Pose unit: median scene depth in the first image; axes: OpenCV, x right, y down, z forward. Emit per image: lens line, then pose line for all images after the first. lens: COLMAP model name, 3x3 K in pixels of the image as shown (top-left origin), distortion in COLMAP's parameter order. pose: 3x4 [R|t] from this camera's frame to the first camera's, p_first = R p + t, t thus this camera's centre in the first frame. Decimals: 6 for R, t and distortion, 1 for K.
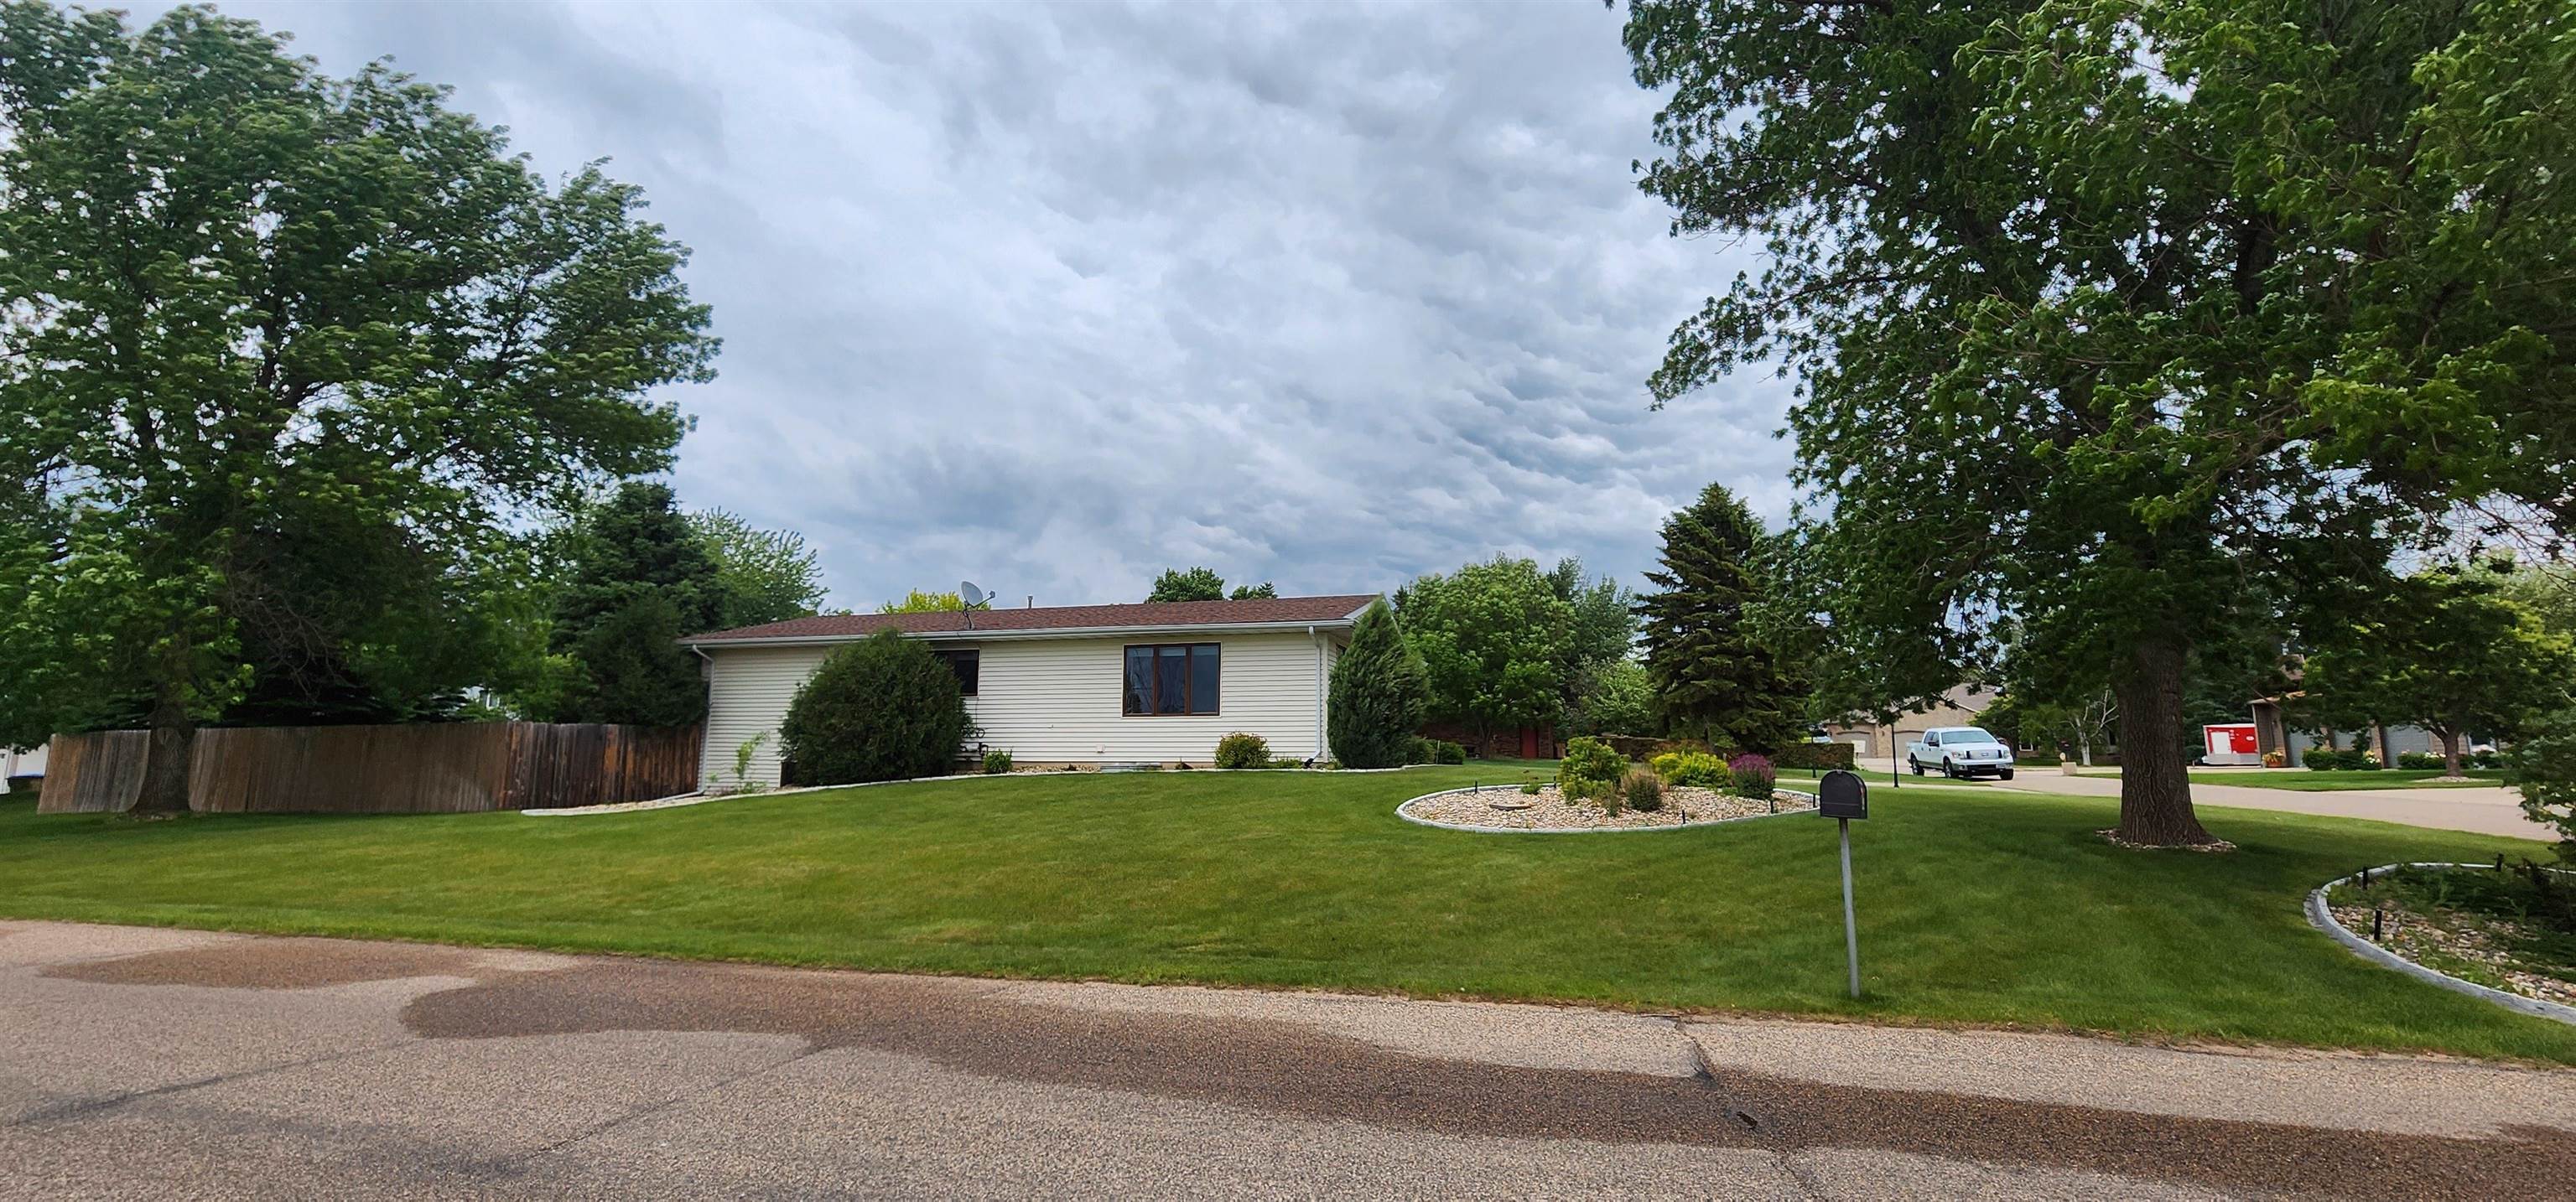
lens RADIAL K [[1052.8, 0, 1298.0], [0, 1052.8, 608.5], [0, 0, 1]] dist [-0.001964, 0.002660]
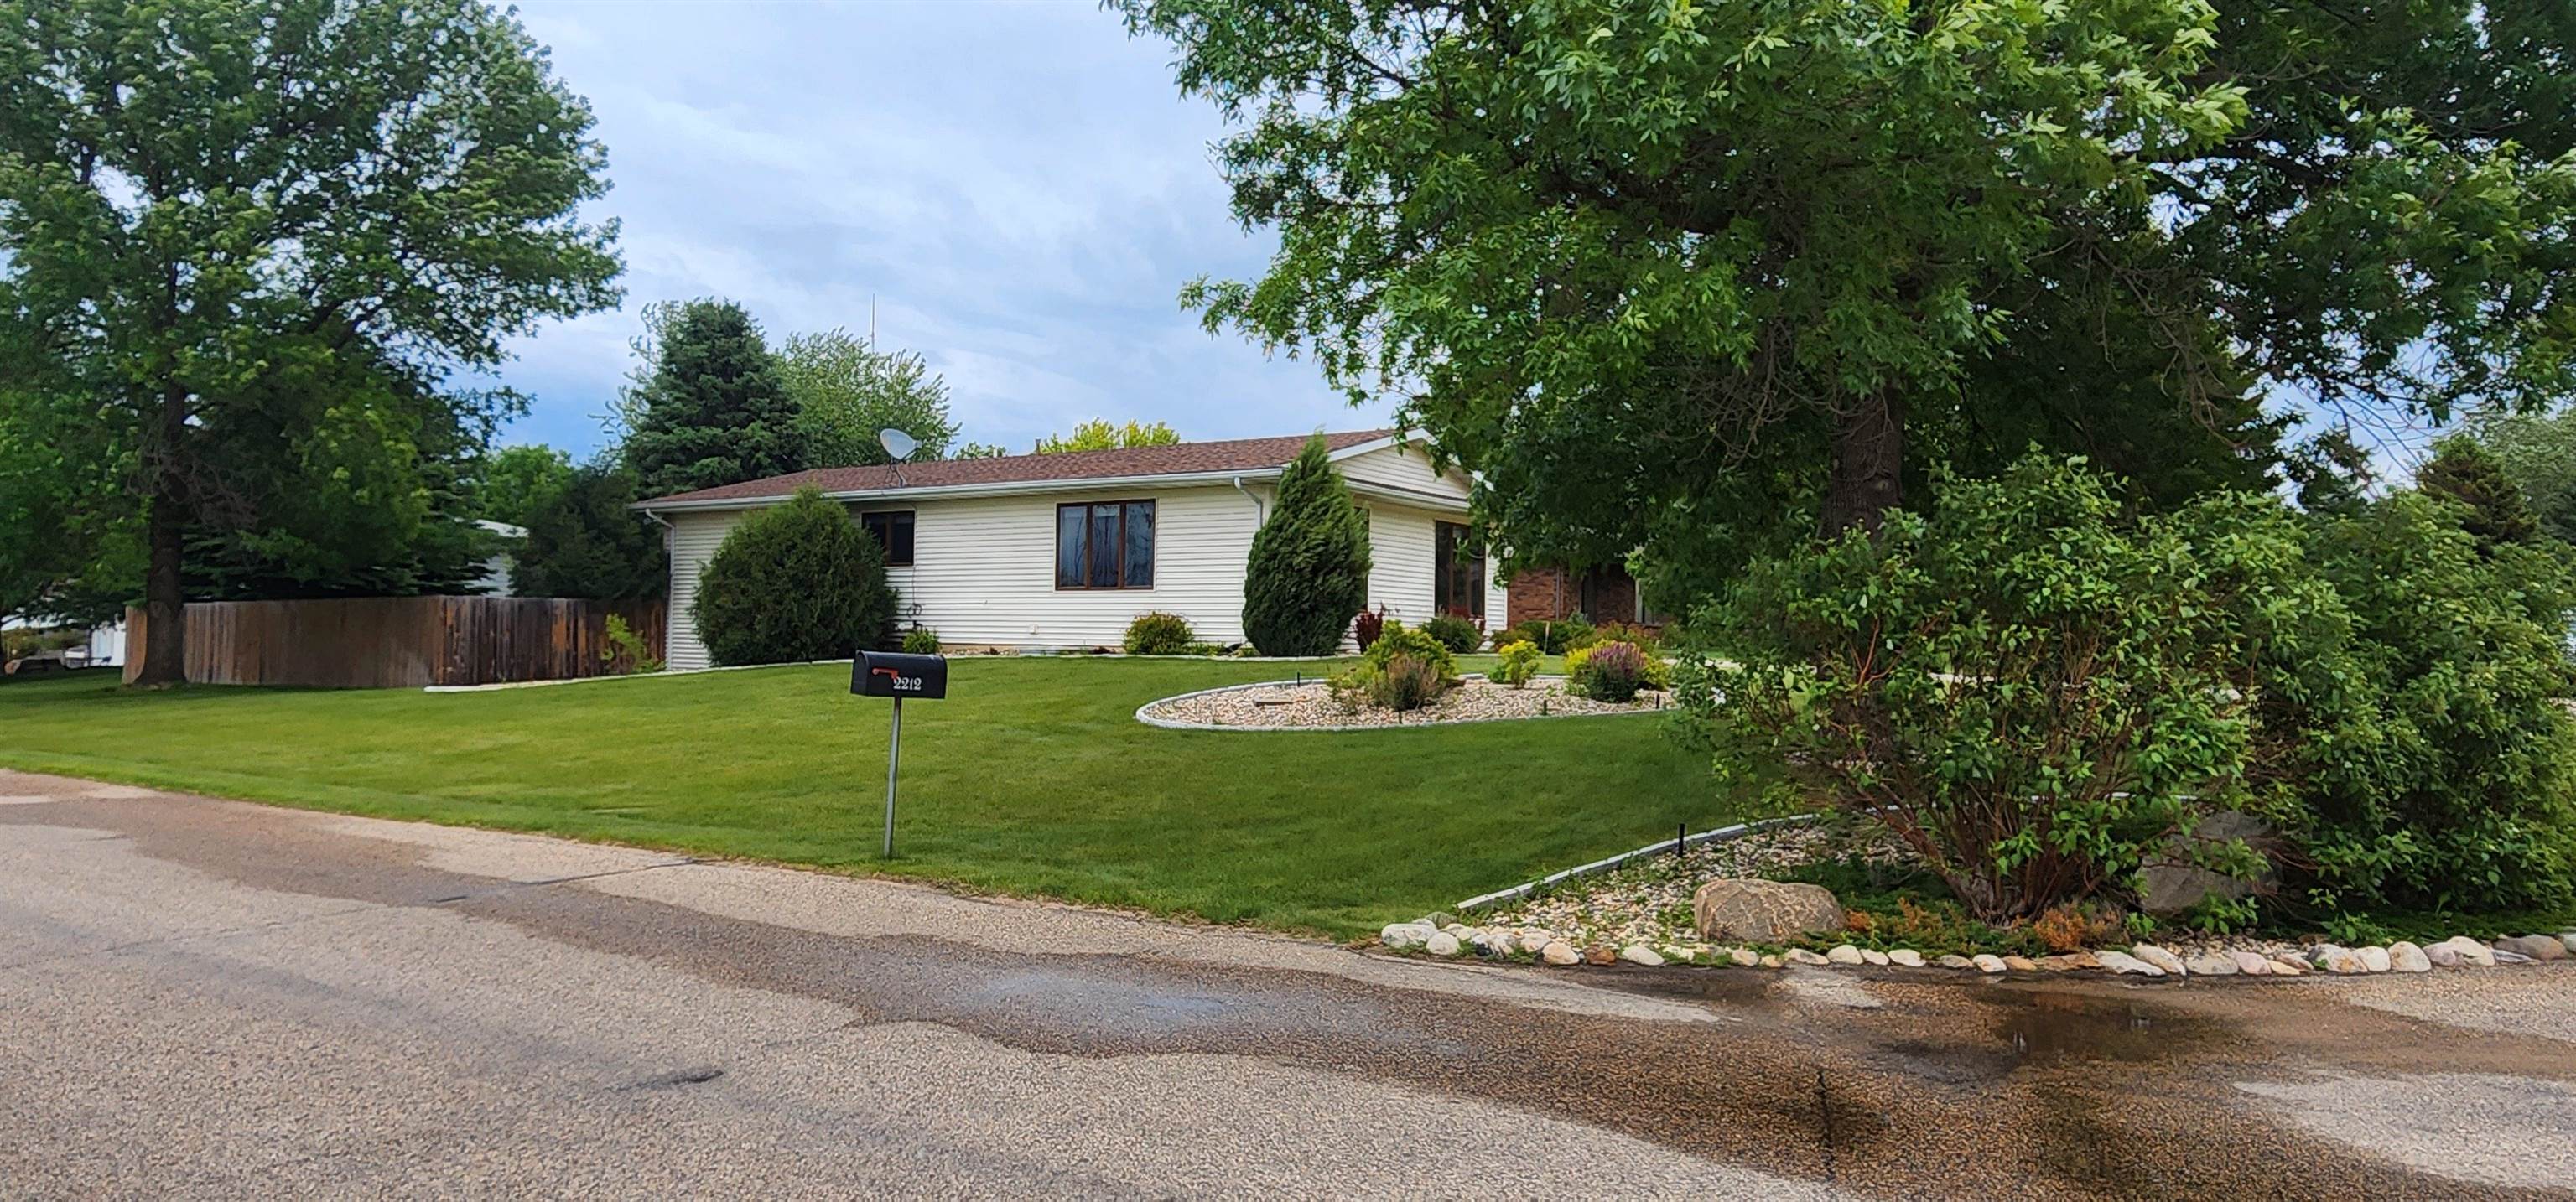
lens RADIAL K [[1574.4, 0, 1306.5], [0, 1574.4, 597.3], [0, 0, 1]] dist [0.002118, 0.000319]
pose [[0.952720, 0.001469, -0.303845, 0.398965], [0.032189, 0.993873, 0.105734, -0.015842], [0.302139, -0.110516, 0.946836, -0.107315]]
